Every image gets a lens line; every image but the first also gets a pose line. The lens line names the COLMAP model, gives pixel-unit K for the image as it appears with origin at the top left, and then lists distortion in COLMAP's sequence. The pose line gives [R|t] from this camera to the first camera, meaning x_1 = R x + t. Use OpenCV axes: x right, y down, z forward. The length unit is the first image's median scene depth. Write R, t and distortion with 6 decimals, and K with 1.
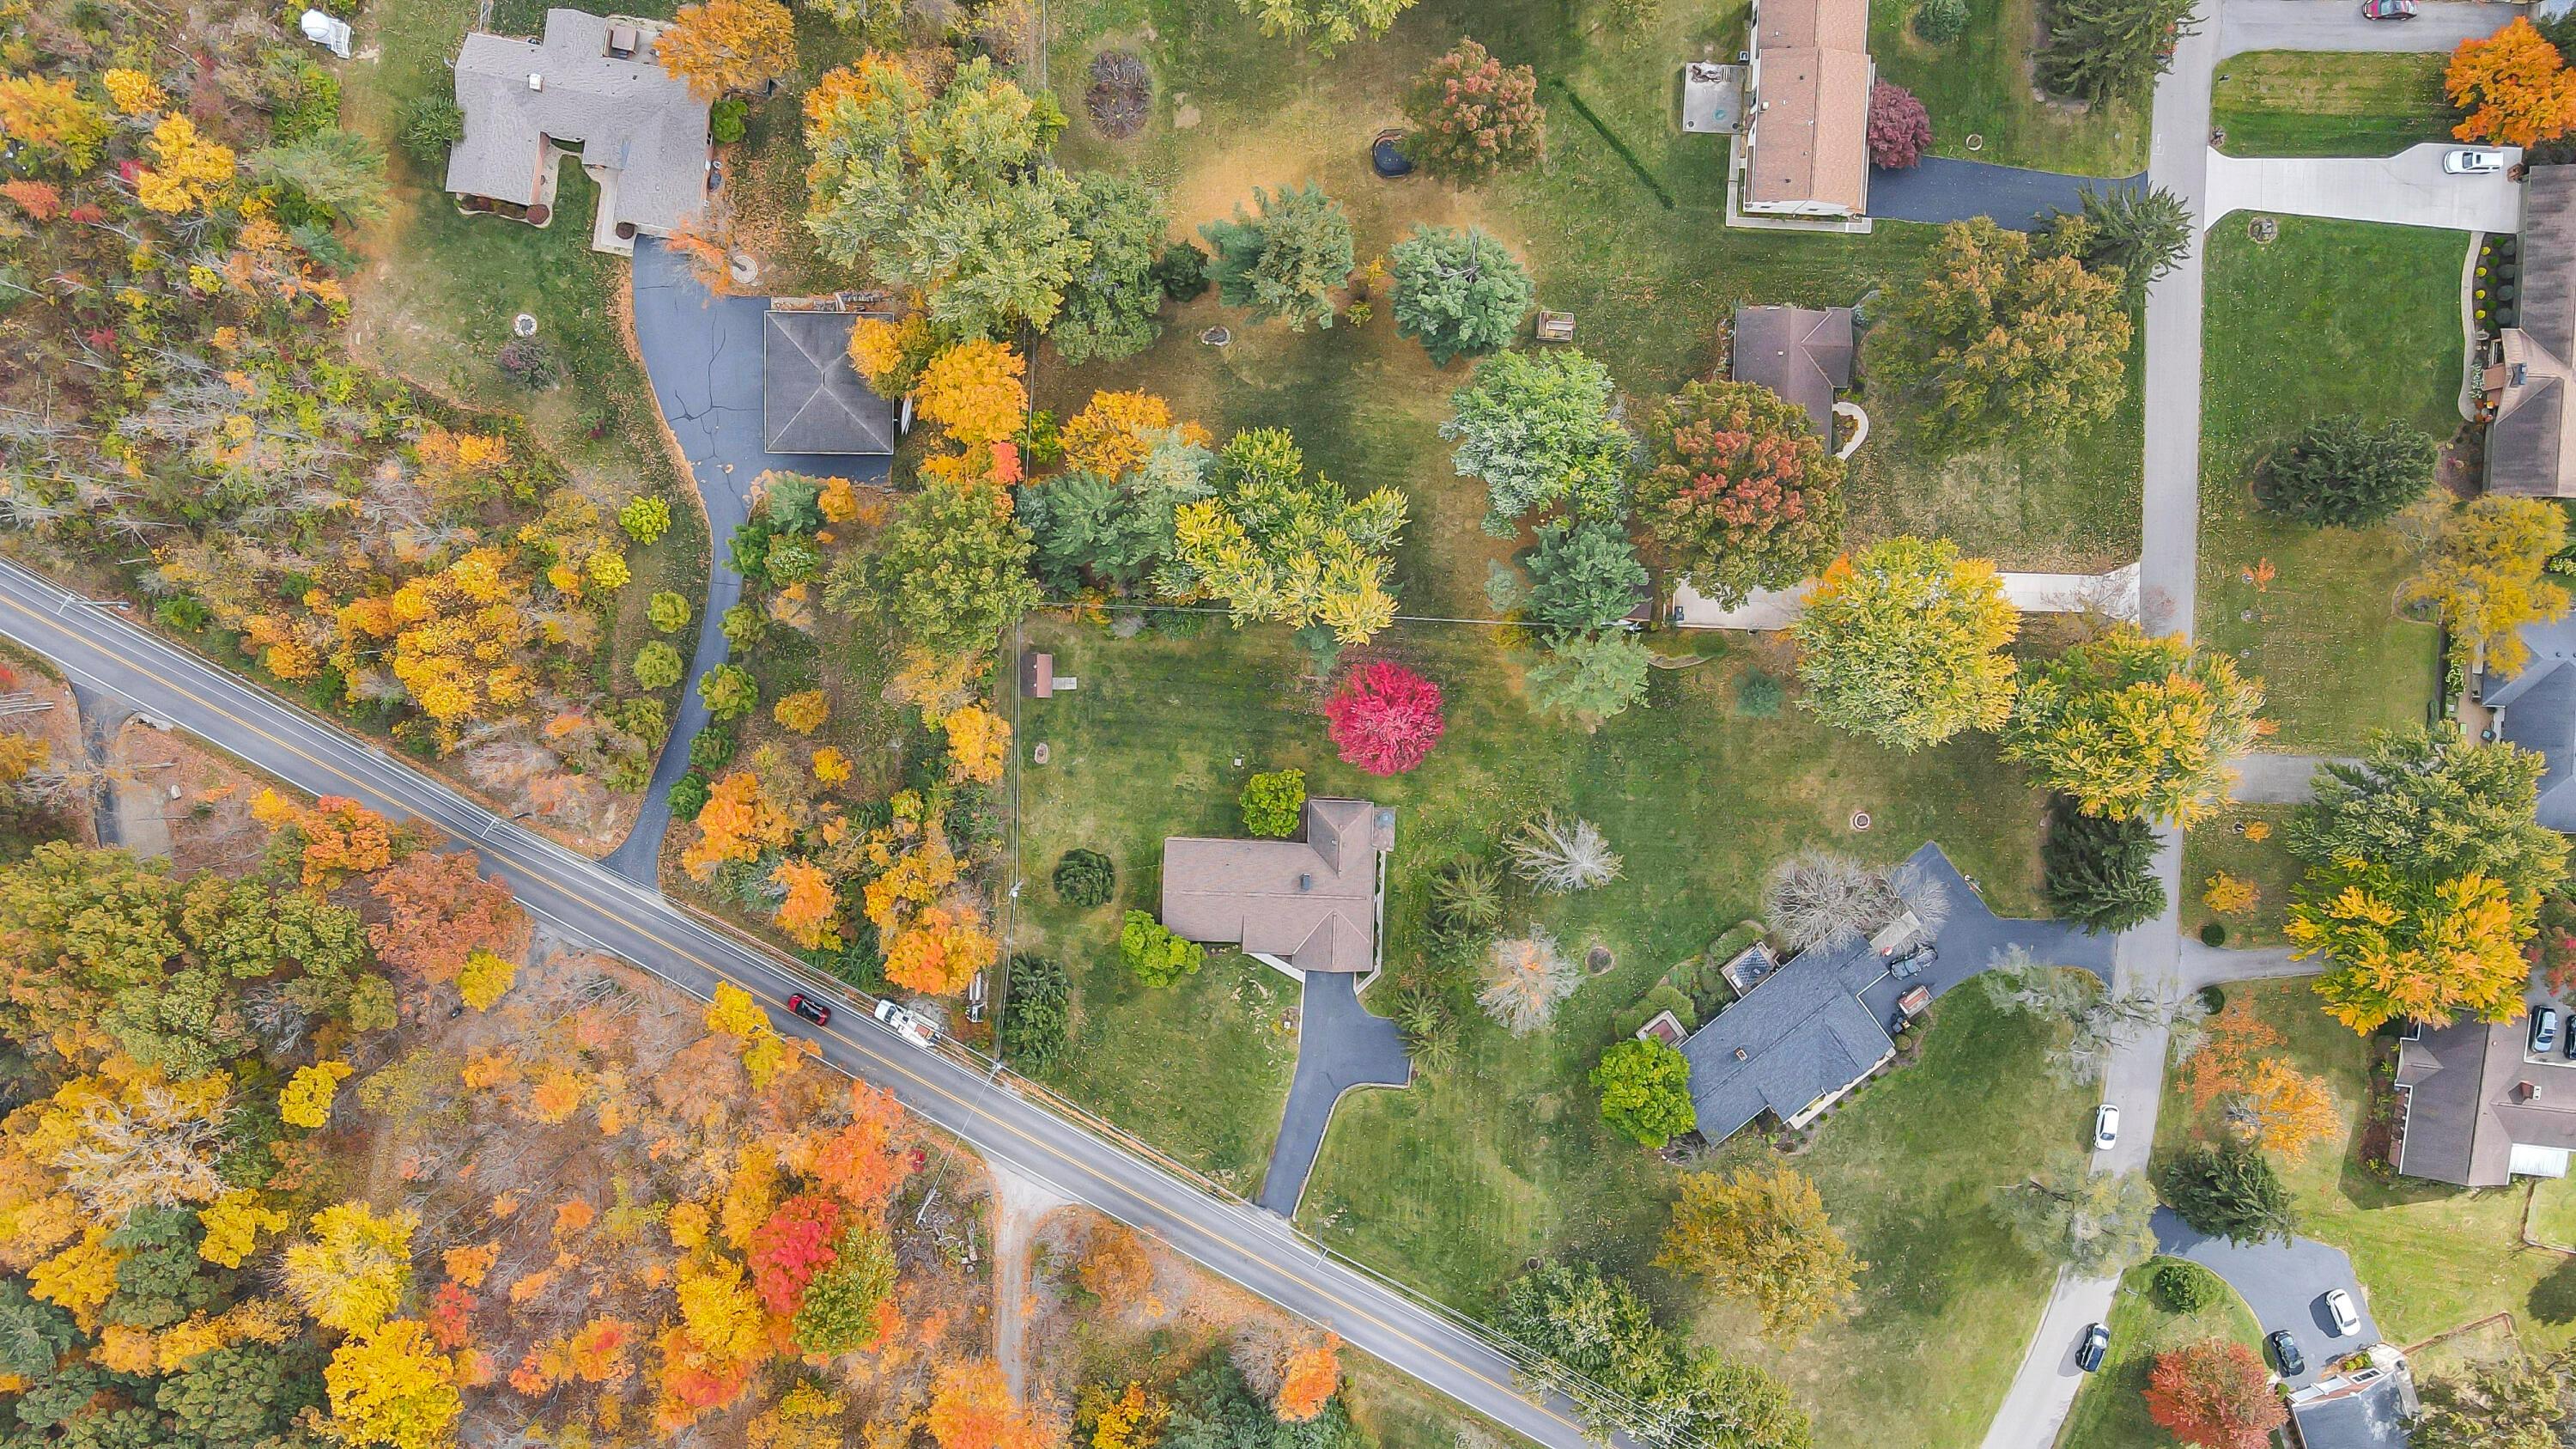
lens RADIAL K [[1884.5, 0, 1288.0], [0, 1884.5, 724.5], [0, 0, 1]] dist [0.020453, 0.006571]
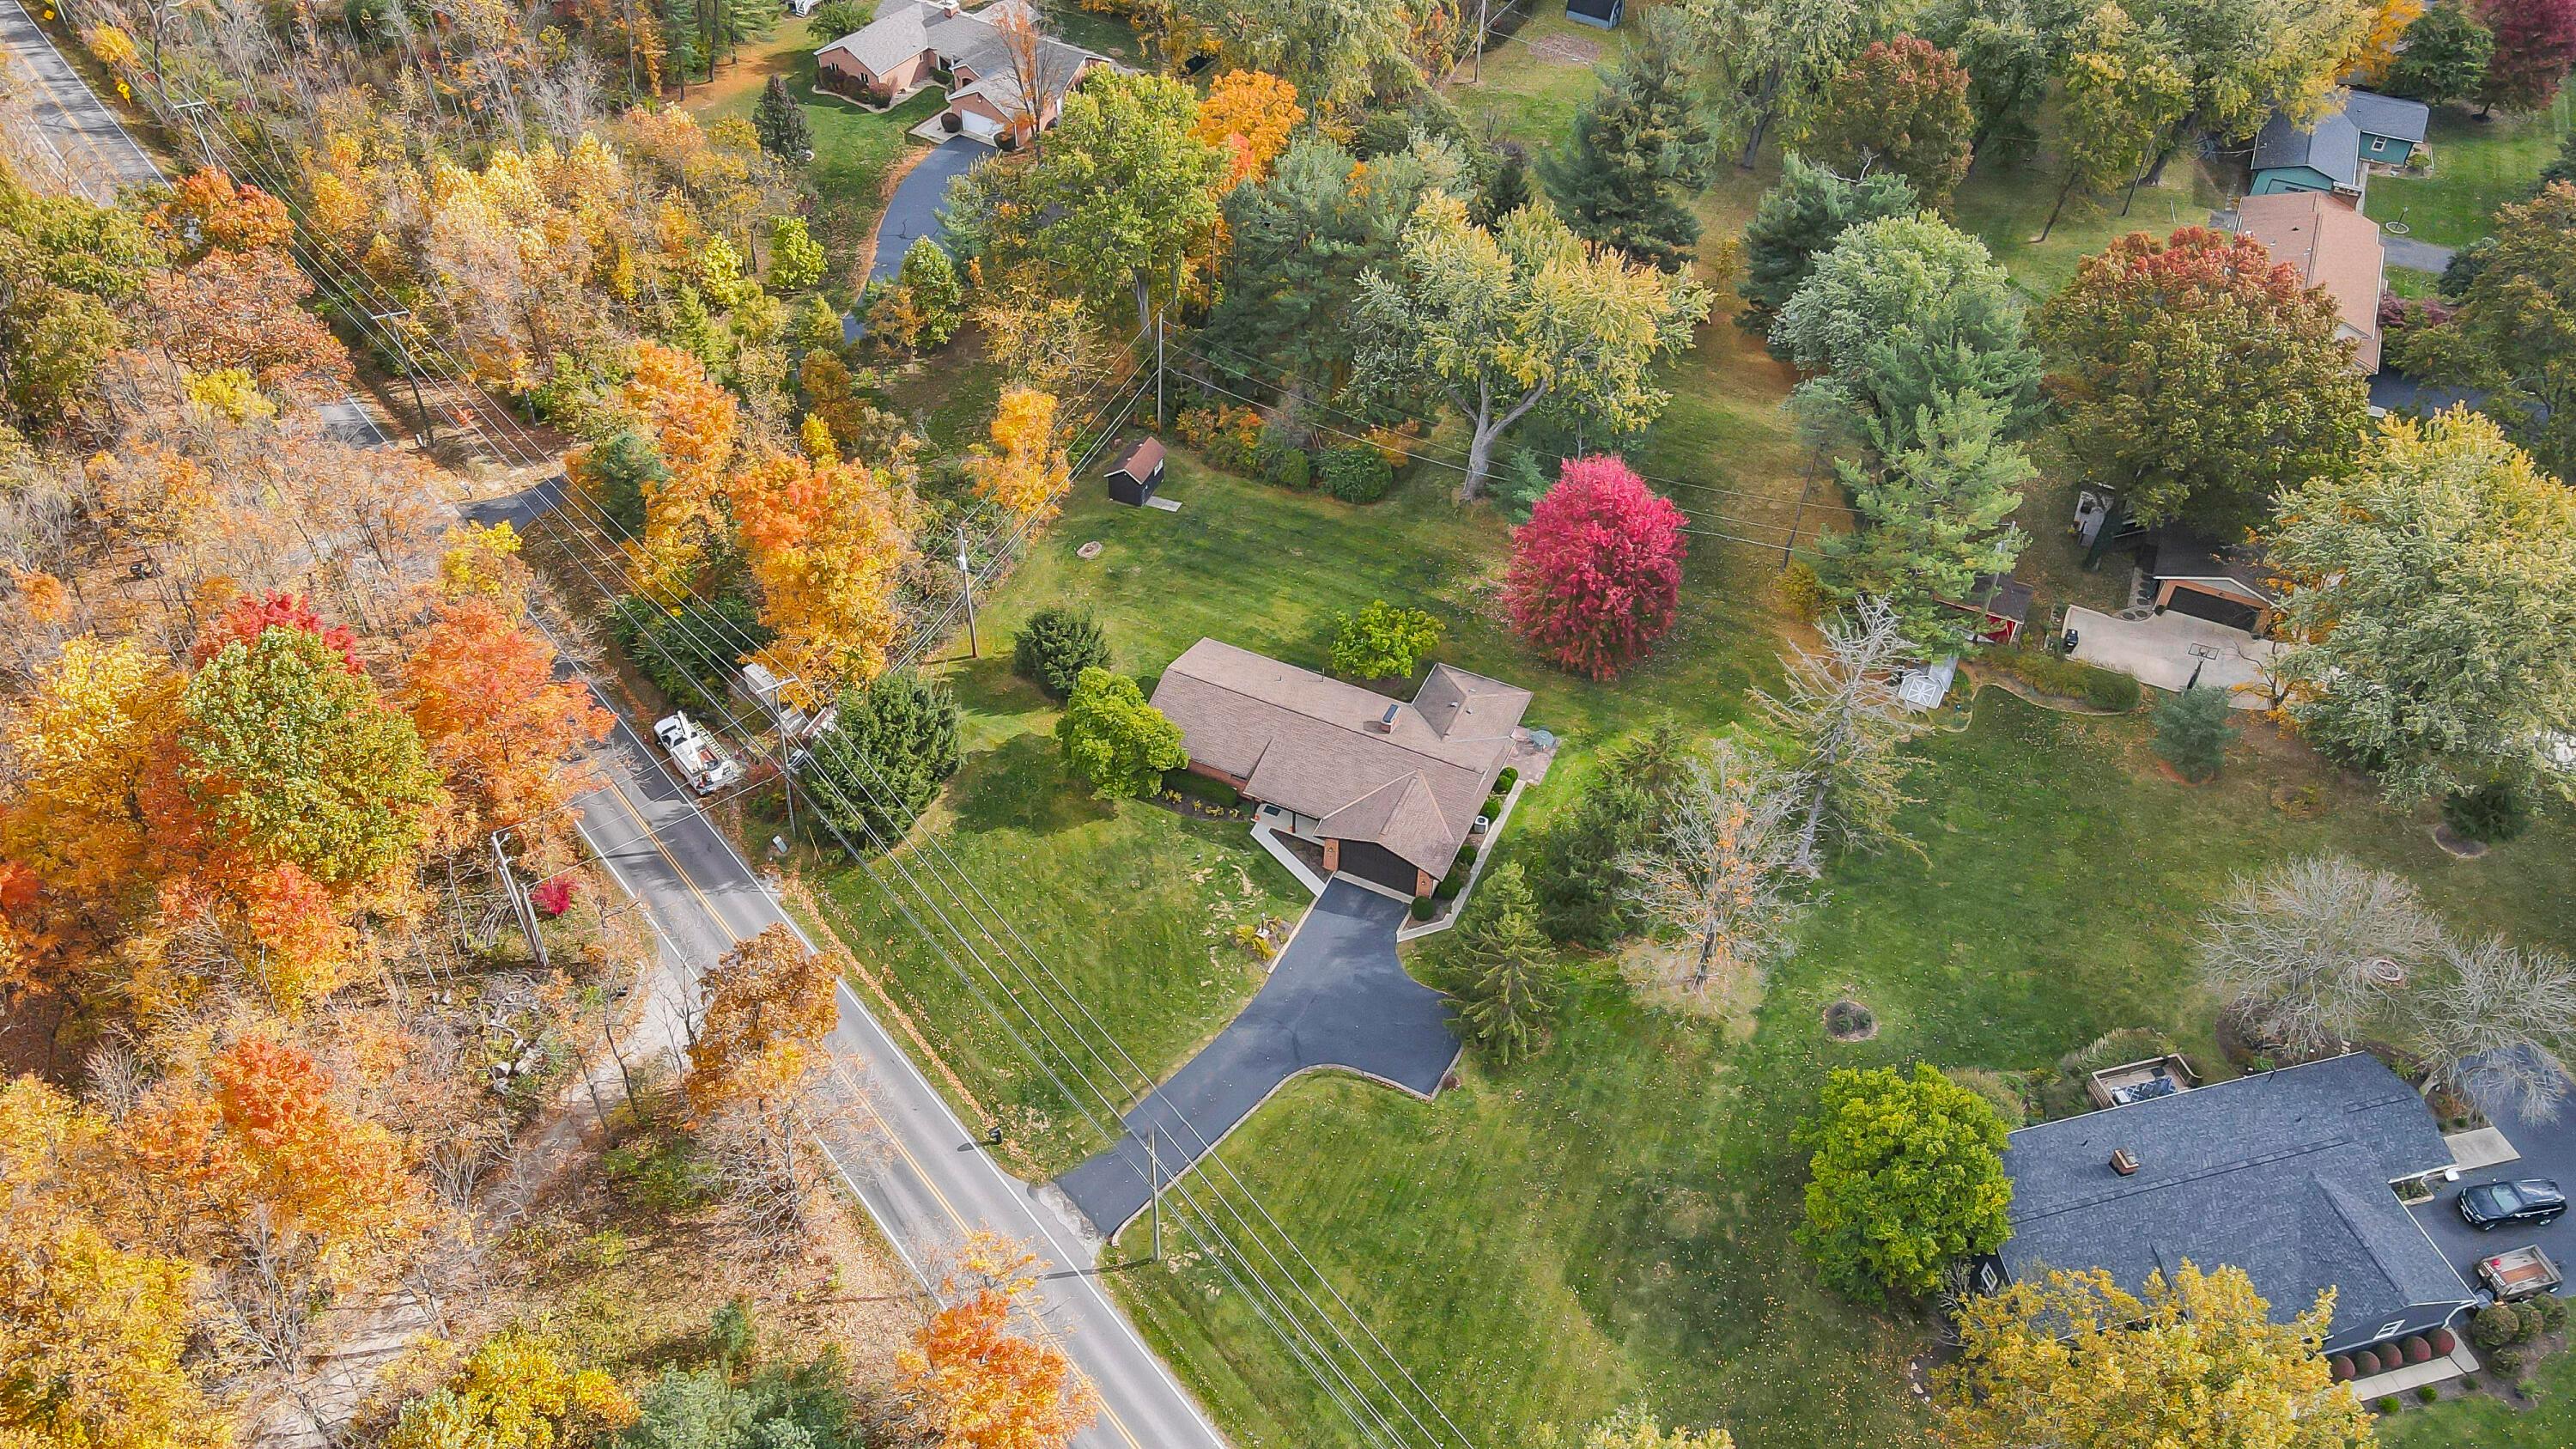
lens RADIAL K [[1884.5, 0, 1288.0], [0, 1884.5, 724.5], [0, 0, 1]] dist [0.020453, 0.006571]
pose [[0.923693, 0.272283, -0.269543, 0.139742], [-0.381967, 0.599582, -0.703280, 0.511026], [-0.029878, 0.752571, 0.657833, 0.591696]]
